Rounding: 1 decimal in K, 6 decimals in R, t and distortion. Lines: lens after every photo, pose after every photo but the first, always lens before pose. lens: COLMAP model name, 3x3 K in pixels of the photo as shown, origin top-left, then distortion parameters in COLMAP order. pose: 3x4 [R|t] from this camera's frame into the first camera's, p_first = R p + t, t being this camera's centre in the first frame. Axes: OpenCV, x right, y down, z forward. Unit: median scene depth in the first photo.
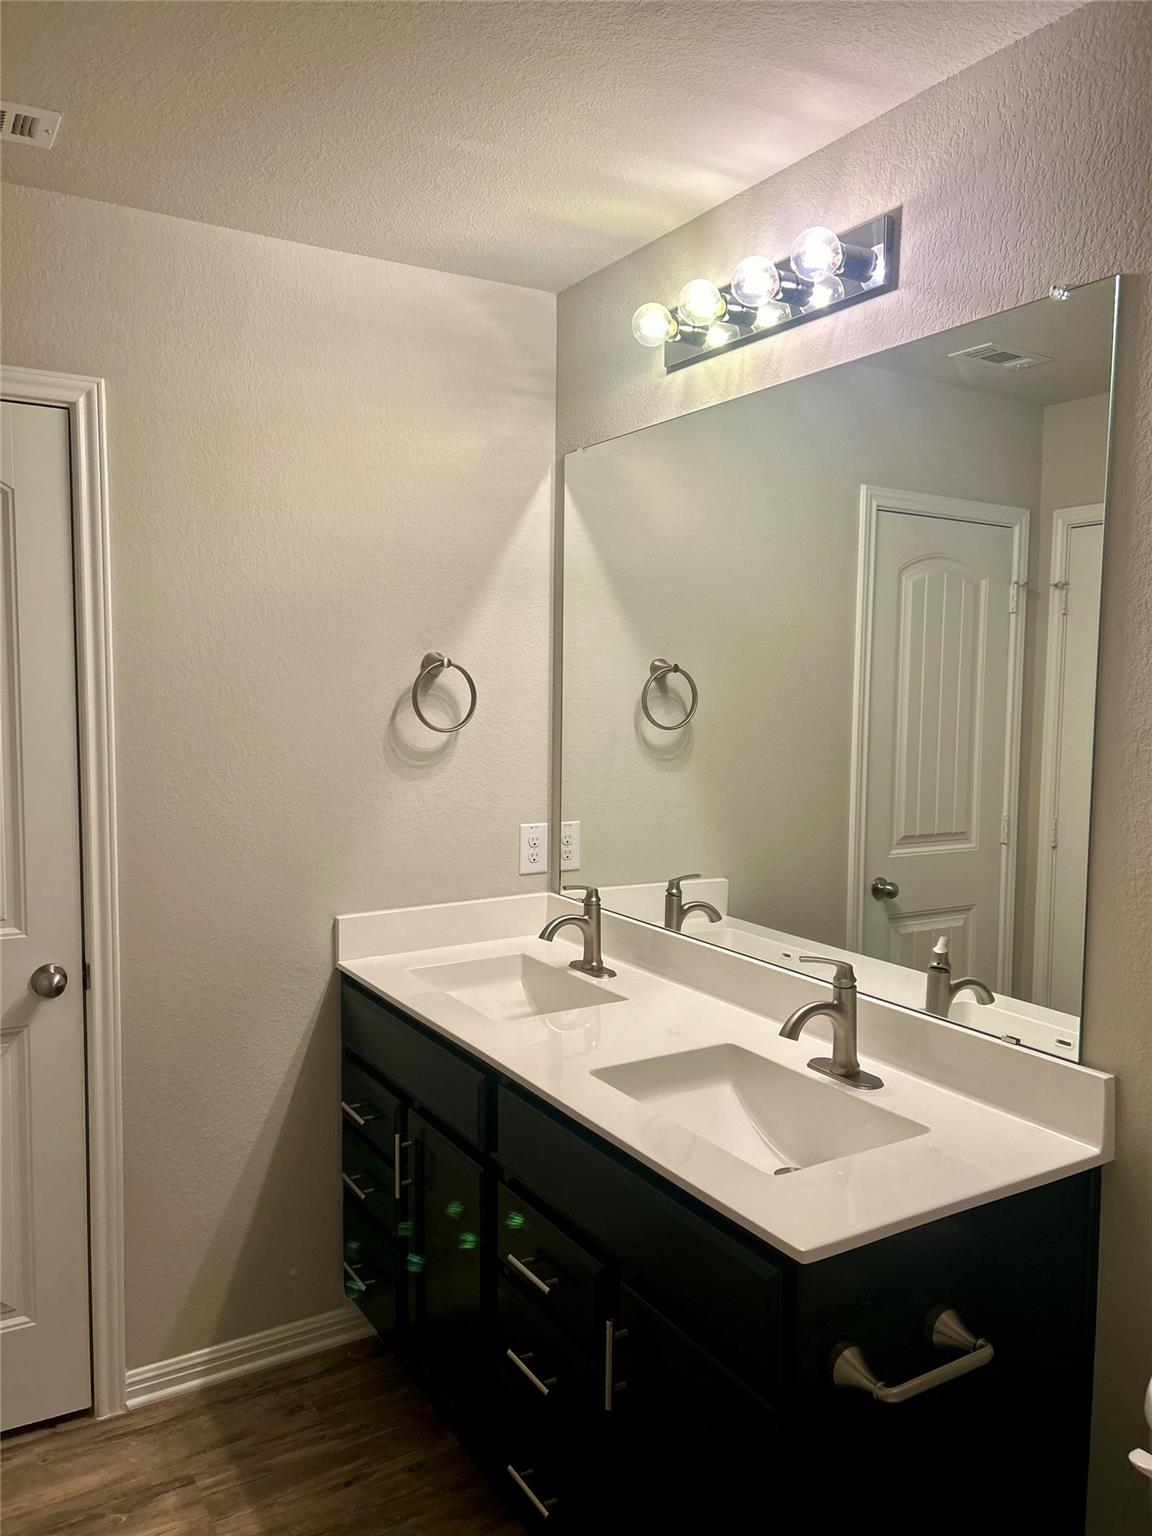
lens RADIAL K [[1162.1, 0, 583.3], [0, 1162.1, 769.8], [0, 0, 1]] dist [0.021965, -0.000899]
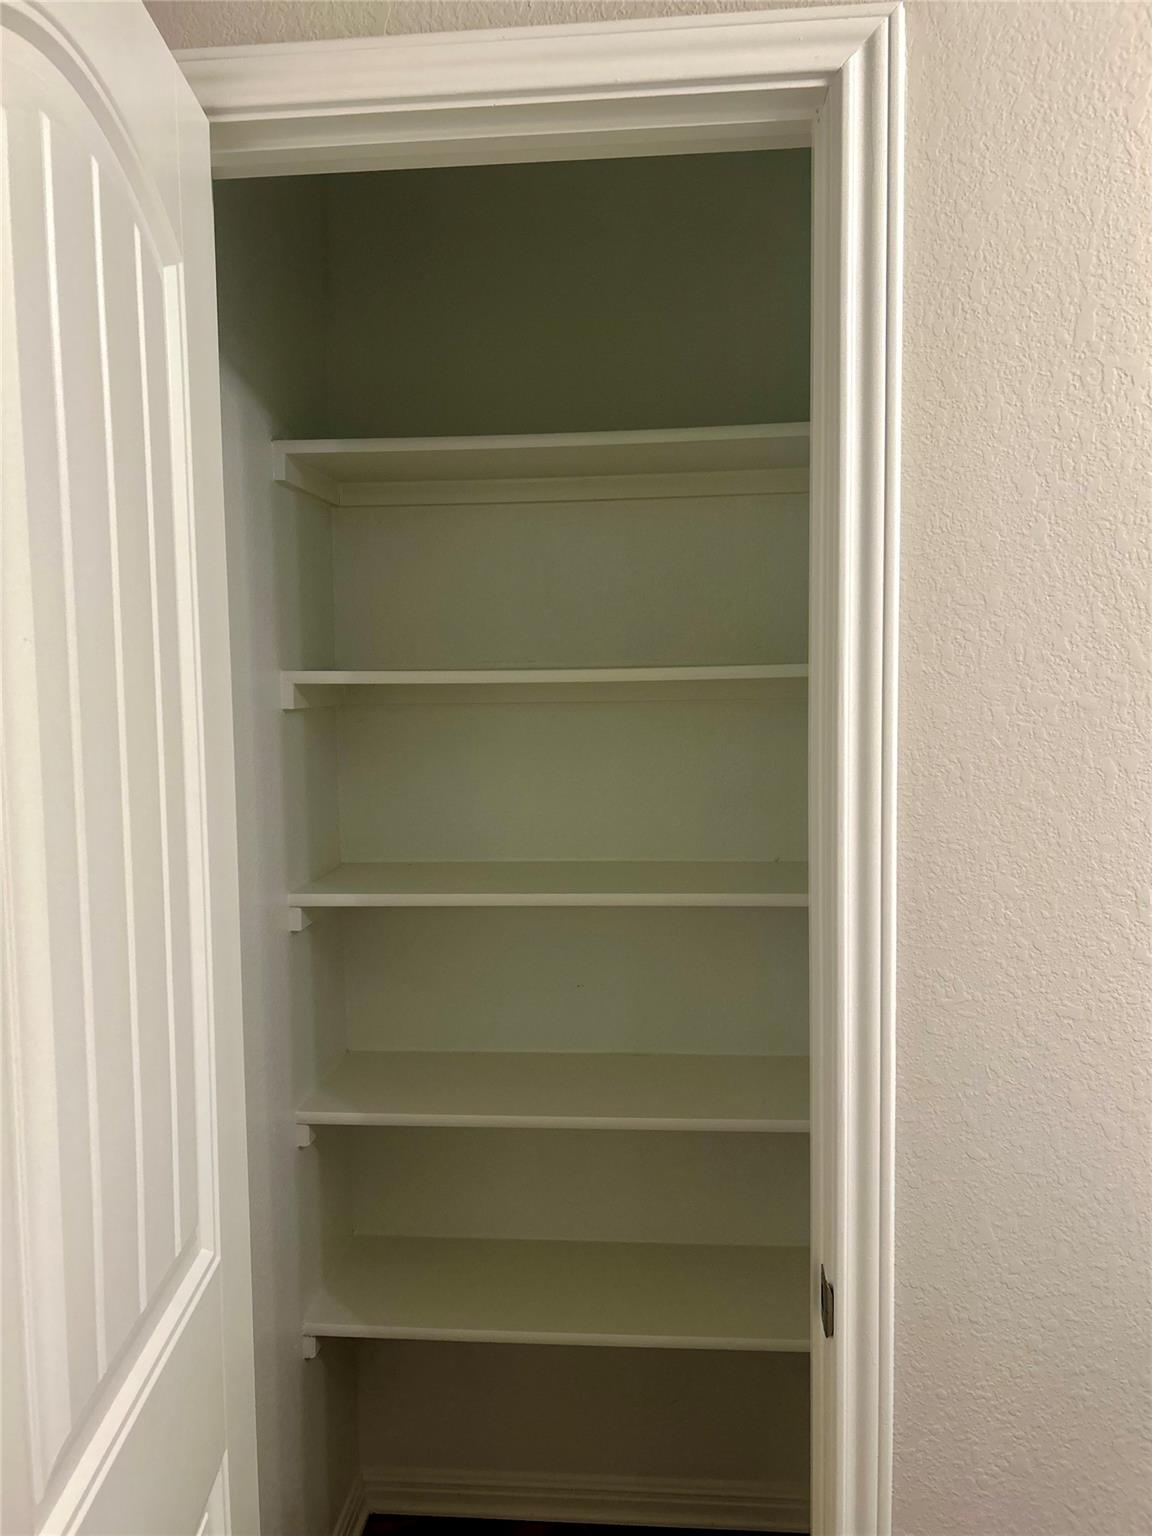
lens RADIAL K [[1162.1, 0, 582.8], [0, 1162.1, 770.8], [0, 0, 1]] dist [0.021965, -0.000899]
pose [[0.795627, 0.032579, -0.604910, -0.219559], [-0.027257, 0.999467, 0.017977, -0.047198], [0.605173, 0.002185, 0.796091, 0.550790]]
